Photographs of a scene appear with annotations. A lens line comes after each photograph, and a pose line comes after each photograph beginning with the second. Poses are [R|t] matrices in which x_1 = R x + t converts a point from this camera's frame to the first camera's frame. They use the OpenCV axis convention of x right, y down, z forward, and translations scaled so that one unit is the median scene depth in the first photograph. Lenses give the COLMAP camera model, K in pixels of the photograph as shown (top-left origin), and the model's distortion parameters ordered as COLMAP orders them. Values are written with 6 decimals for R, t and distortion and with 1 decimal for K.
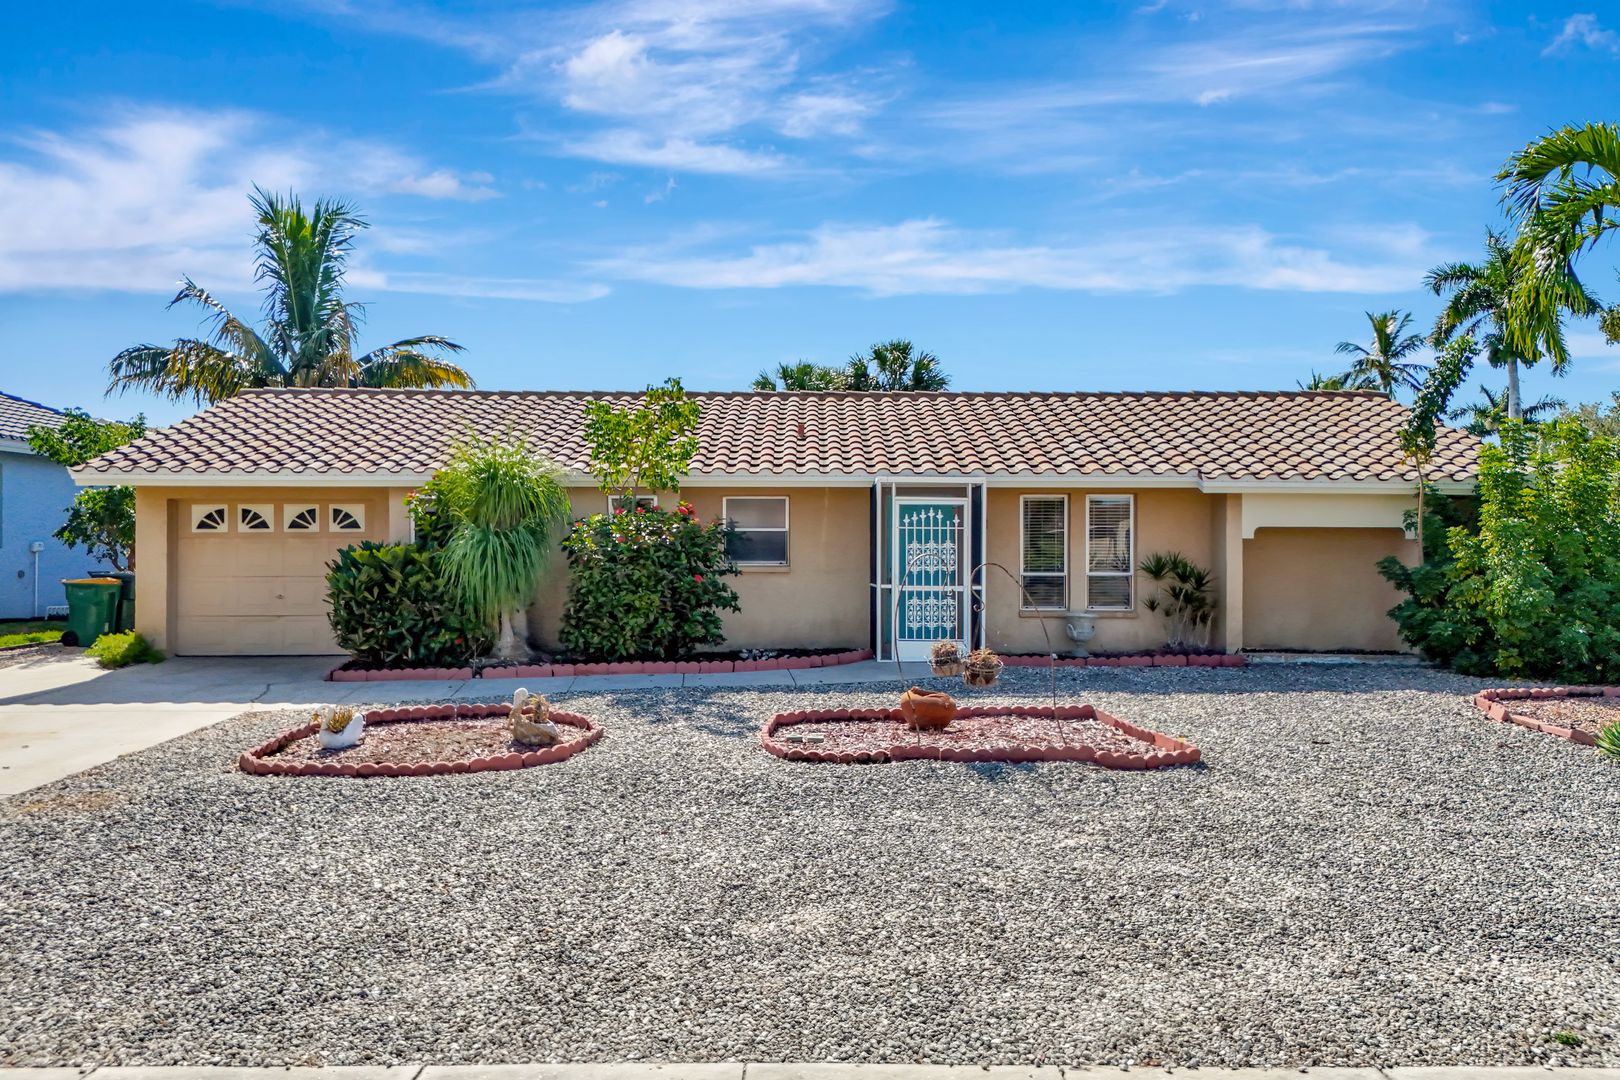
lens RADIAL K [[1198.6, 0, 816.6], [0, 1198.6, 489.0], [0, 0, 1]] dist [0.084368, -0.091430]
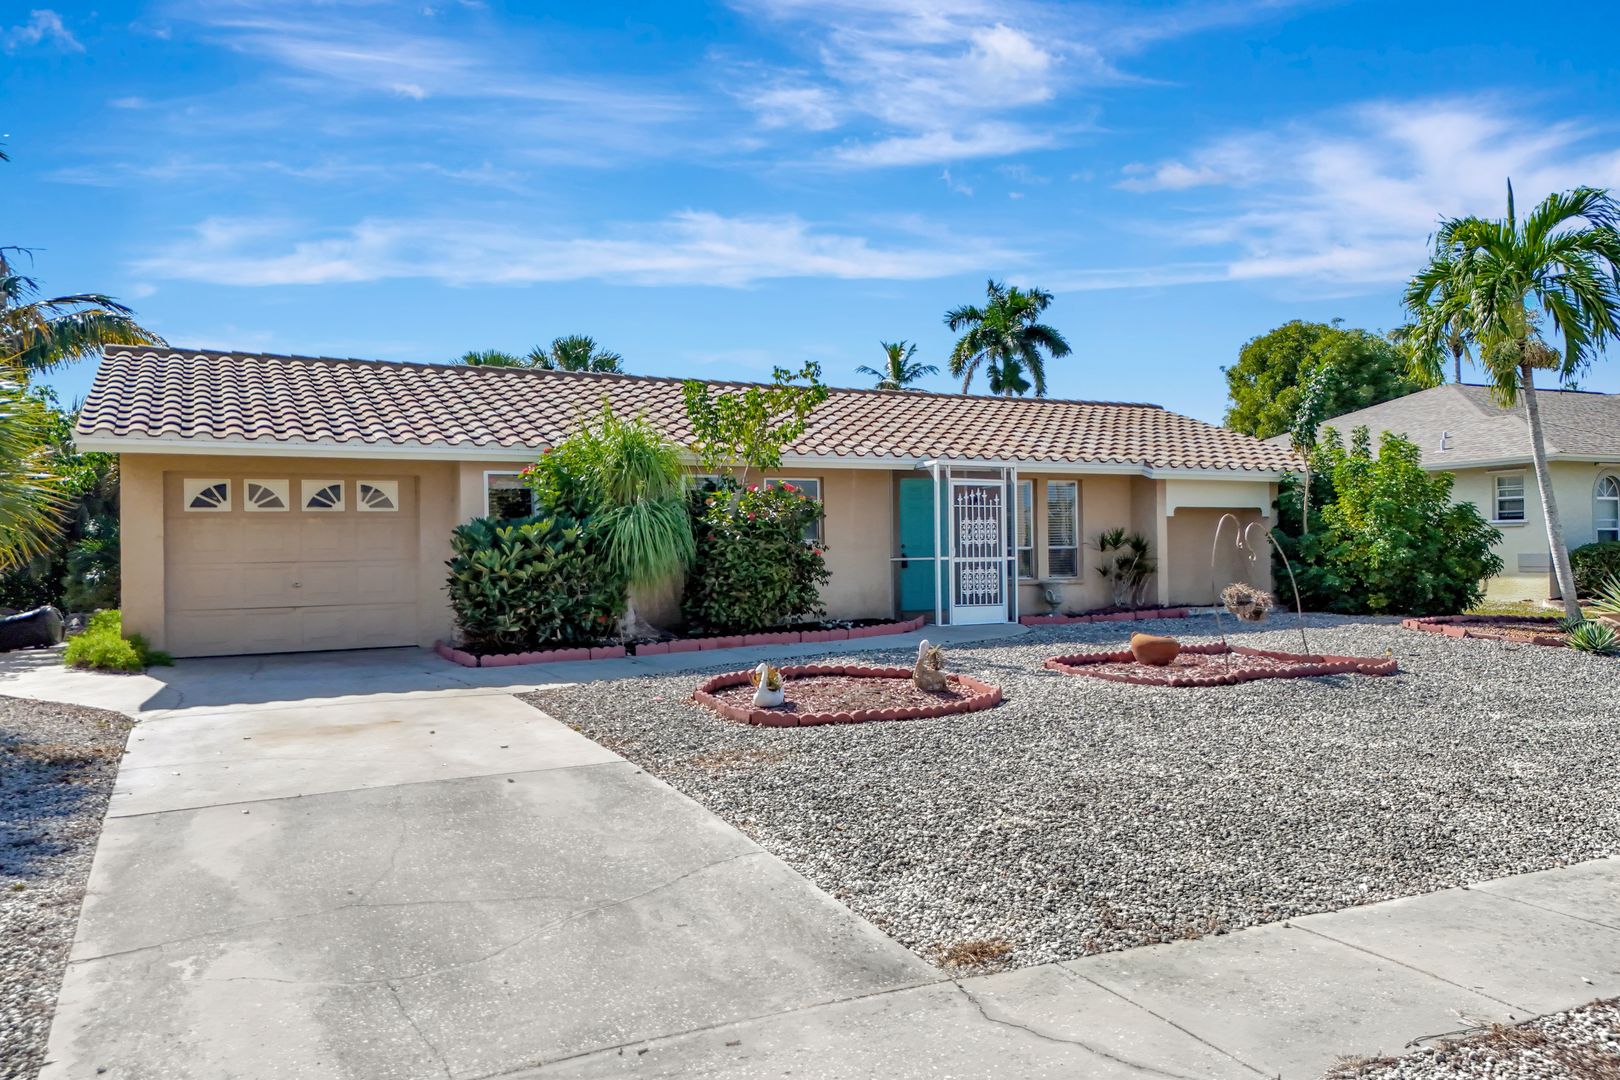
lens RADIAL K [[1198.6, 0, 816.6], [0, 1198.6, 489.0], [0, 0, 1]] dist [0.084368, -0.091430]
pose [[0.895314, 0.009353, 0.445337, -0.544735], [-0.006088, 0.999943, -0.008761, 0.027239], [-0.445393, 0.005133, 0.895320, 0.055616]]
